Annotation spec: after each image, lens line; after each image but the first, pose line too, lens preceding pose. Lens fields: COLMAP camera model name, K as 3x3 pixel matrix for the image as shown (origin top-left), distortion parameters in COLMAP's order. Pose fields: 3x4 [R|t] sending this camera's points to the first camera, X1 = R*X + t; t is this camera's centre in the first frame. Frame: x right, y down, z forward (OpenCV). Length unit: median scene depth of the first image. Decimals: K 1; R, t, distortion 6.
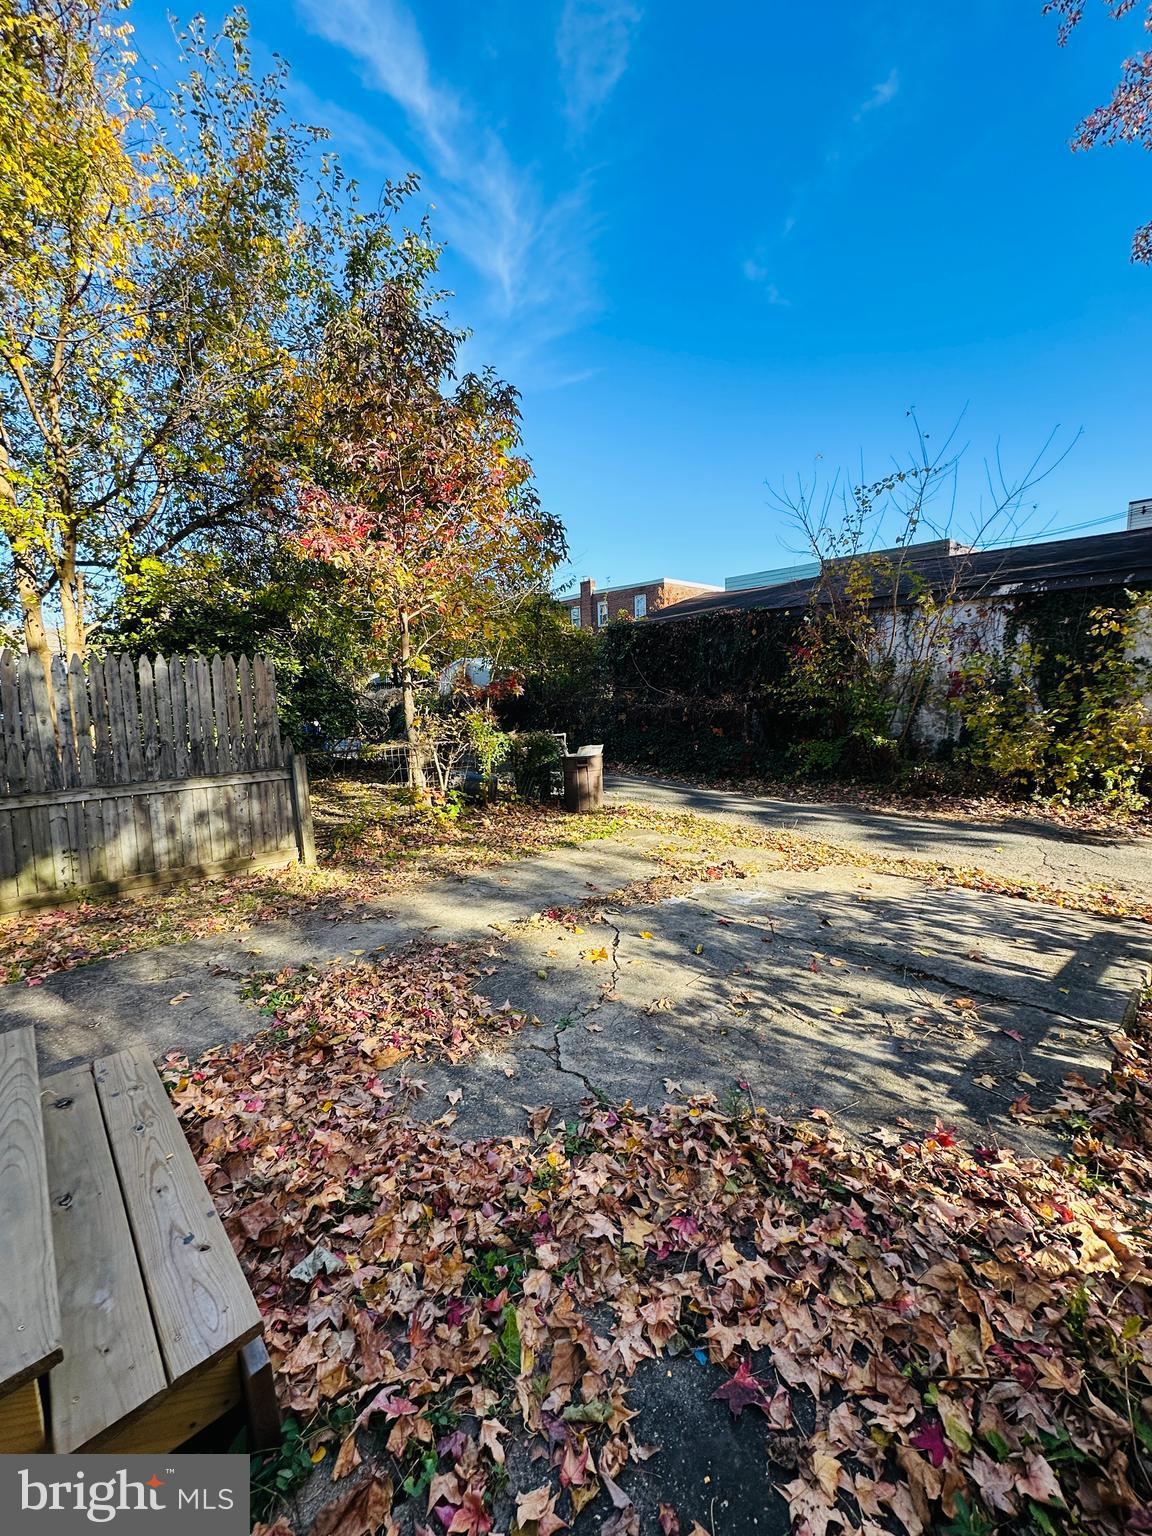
lens RADIAL K [[611.7, 0, 576.5], [0, 611.7, 768.4], [0, 0, 1]] dist [-0.002754, 0.000158]
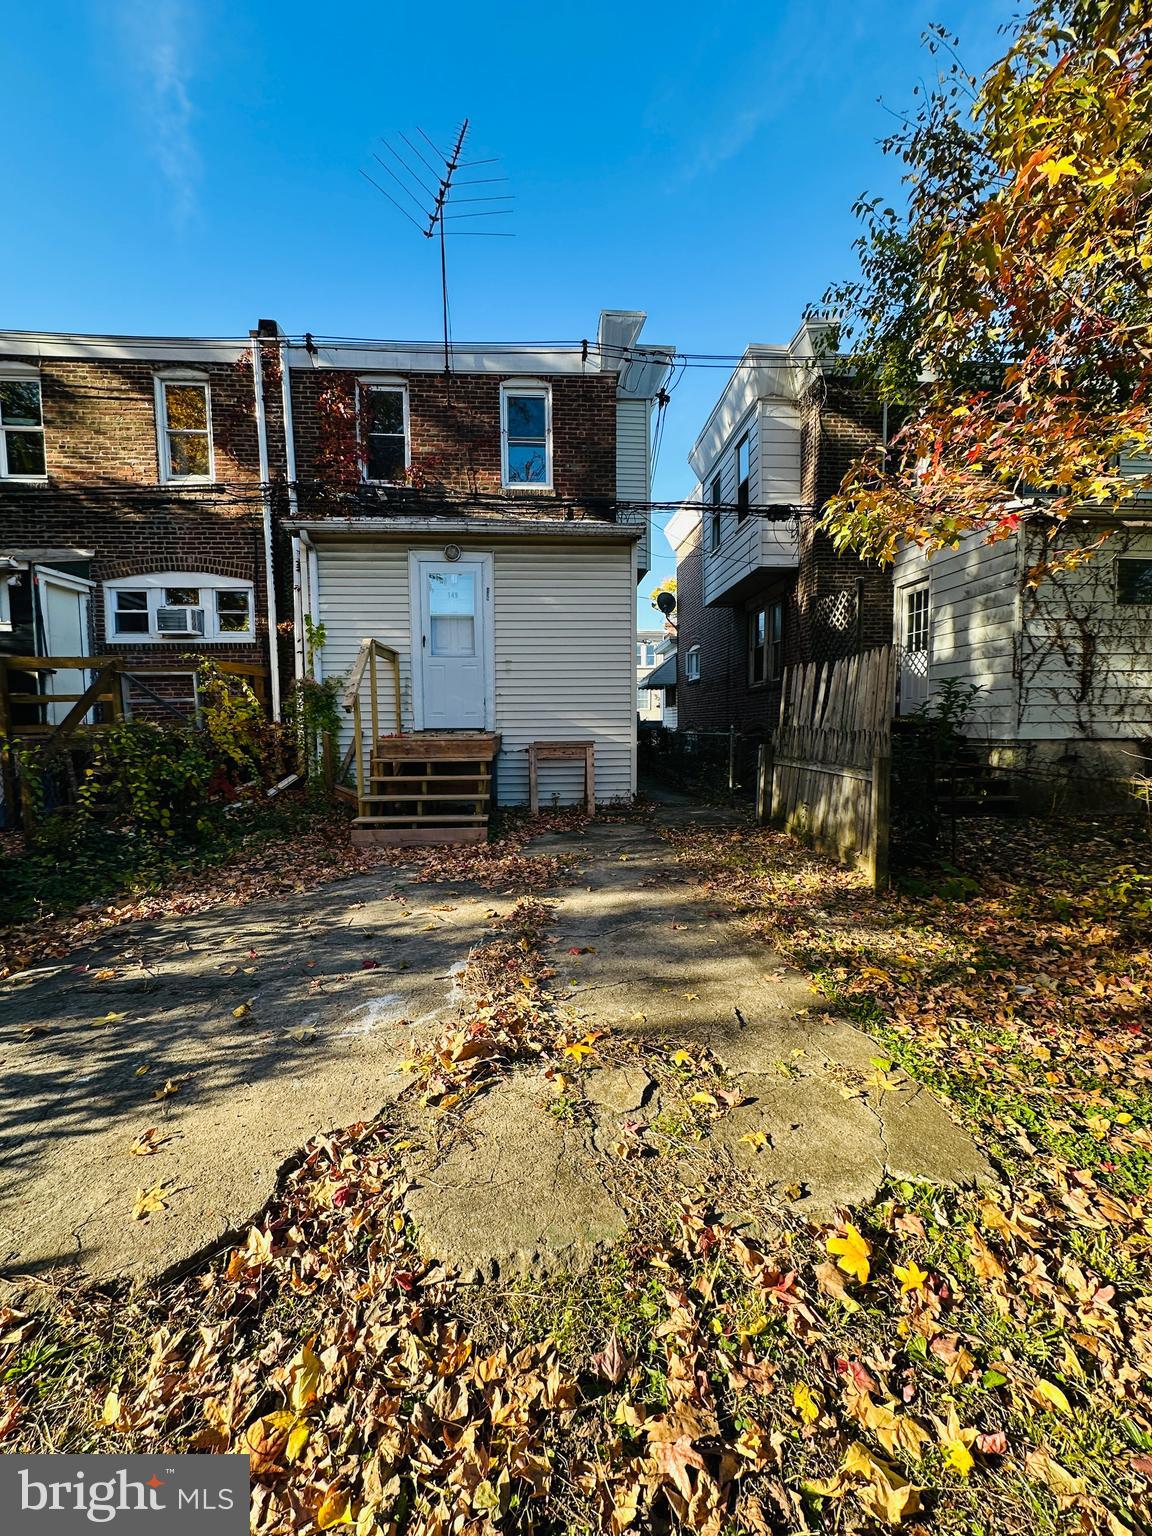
lens RADIAL K [[611.7, 0, 574.4], [0, 611.7, 767.4], [0, 0, 1]] dist [-0.002754, 0.000158]
pose [[-0.621295, 0.085407, -0.778908, 0.779037], [-0.084823, 0.980870, 0.175211, -0.198369], [0.778972, 0.174927, -0.602165, 1.870156]]
